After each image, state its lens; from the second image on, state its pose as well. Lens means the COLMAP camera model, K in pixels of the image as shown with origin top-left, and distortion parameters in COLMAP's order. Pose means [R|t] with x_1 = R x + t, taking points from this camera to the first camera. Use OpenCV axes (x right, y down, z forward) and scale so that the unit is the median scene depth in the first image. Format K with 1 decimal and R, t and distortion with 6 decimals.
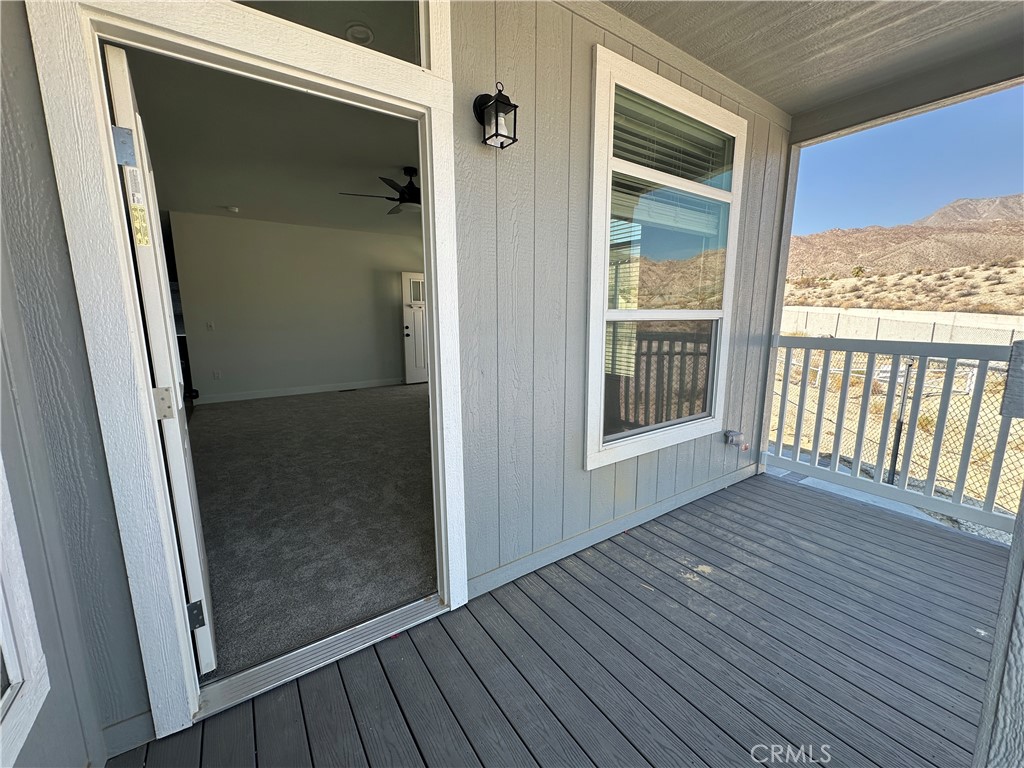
lens RADIAL K [[408.8, 0, 512.0], [0, 408.8, 384.0], [0, 0, 1]] dist [-0.000685, 0.000392]
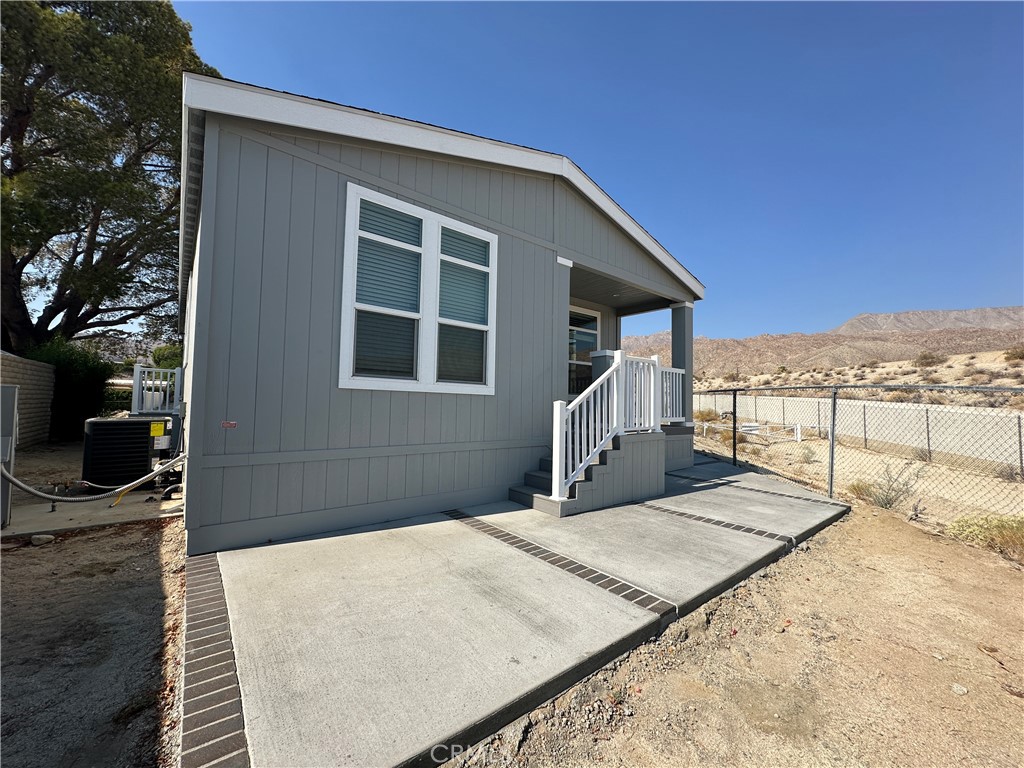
lens RADIAL K [[408.8, 0, 512.0], [0, 408.8, 384.0], [0, 0, 1]] dist [-0.000685, 0.000392]
pose [[0.995619, 0.022820, 0.090671, -0.028966], [-0.002719, 0.976414, -0.215889, 0.041704], [-0.093459, 0.214697, 0.972199, -0.125855]]
